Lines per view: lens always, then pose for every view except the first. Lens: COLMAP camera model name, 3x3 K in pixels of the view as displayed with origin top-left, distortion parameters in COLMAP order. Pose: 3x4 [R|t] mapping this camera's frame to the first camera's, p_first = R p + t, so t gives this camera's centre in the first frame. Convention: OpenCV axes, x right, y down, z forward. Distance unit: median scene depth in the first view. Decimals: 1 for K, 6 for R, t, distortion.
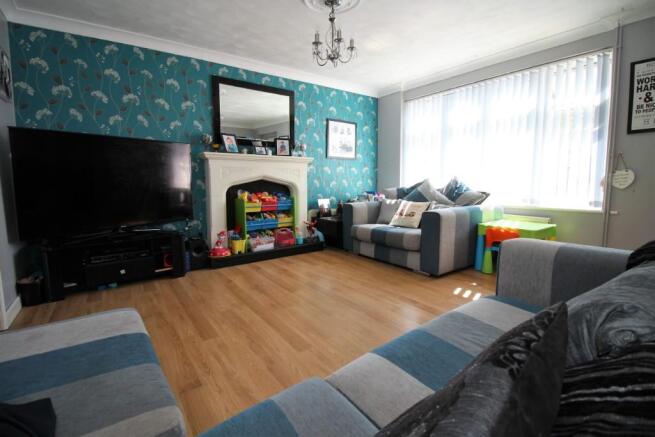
lens RADIAL K [[308.8, 0, 326.9], [0, 308.8, 210.4], [0, 0, 1]] dist [0.000944, -0.013830]
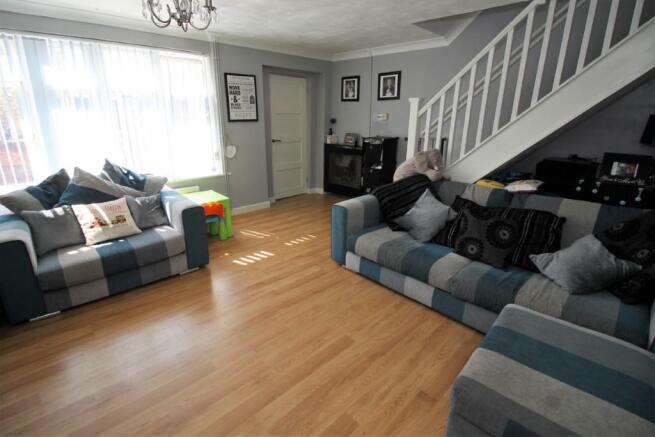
lens RADIAL K [[308.8, 0, 326.9], [0, 308.8, 210.4], [0, 0, 1]] dist [0.000944, -0.013830]
pose [[-0.147456, -0.290959, 0.945304, -0.515118], [0.076737, 0.949505, 0.304222, -0.199962], [-0.986087, 0.117399, -0.117683, 0.568729]]
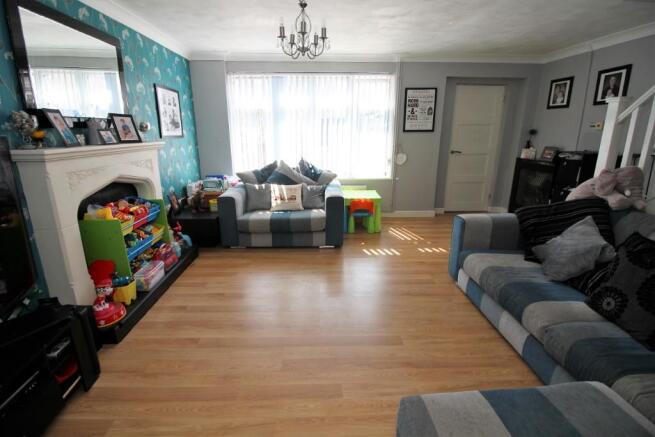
lens RADIAL K [[304.5, 0, 329.4], [0, 304.5, 211.3], [0, 0, 1]] dist [0.001731, -0.014305]
pose [[0.550239, -0.209500, 0.808299, -0.523113], [0.069662, 0.976157, 0.205585, -0.150451], [-0.832096, -0.056813, 0.551714, 0.293327]]
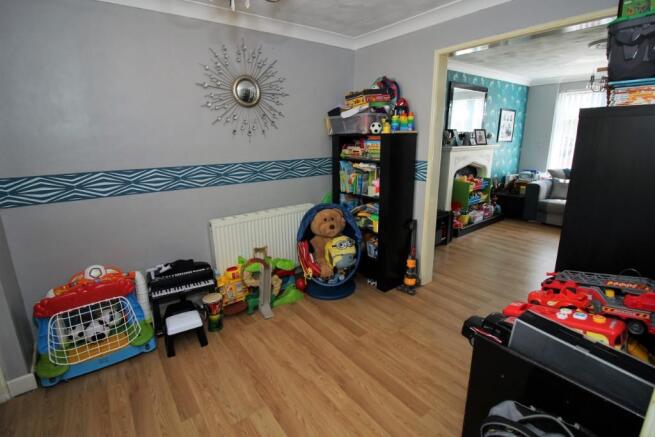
lens RADIAL K [[304.5, 0, 329.4], [0, 304.5, 211.3], [0, 0, 1]] dist [0.001731, -0.014305]
pose [[0.999495, -0.018343, 0.025959, -0.868206], [0.014218, 0.988429, 0.151017, -0.117463], [-0.028429, -0.150572, 0.988190, -0.239901]]
